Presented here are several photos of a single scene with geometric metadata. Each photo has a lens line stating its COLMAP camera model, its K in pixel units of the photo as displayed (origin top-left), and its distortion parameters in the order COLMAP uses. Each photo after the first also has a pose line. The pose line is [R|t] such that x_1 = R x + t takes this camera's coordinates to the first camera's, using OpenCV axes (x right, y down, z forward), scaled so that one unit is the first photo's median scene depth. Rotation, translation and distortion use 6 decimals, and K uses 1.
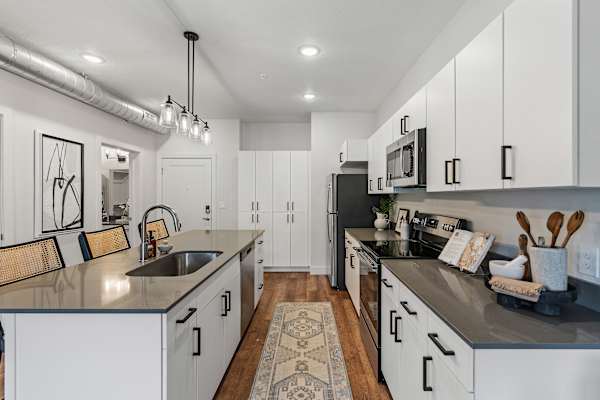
lens RADIAL K [[276.1, 0, 305.3], [0, 276.1, 197.4], [0, 0, 1]] dist [-0.017430, -0.000225]
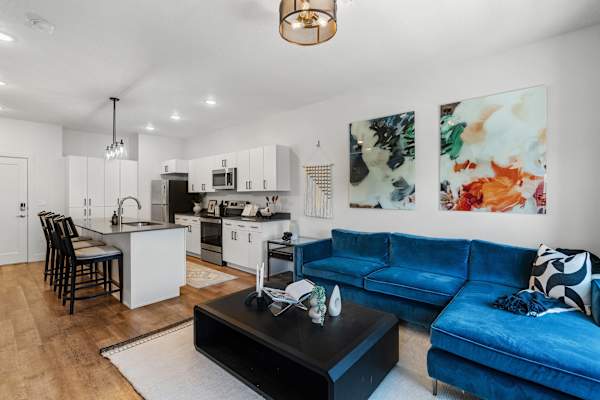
lens RADIAL K [[276.1, 0, 300.7], [0, 276.1, 197.7], [0, 0, 1]] dist [-0.017430, -0.000225]
pose [[0.651851, -0.008217, 0.758303, -1.219918], [0.007547, 0.999962, 0.004348, 0.034394], [-0.758310, 0.002888, 0.651888, -1.258378]]
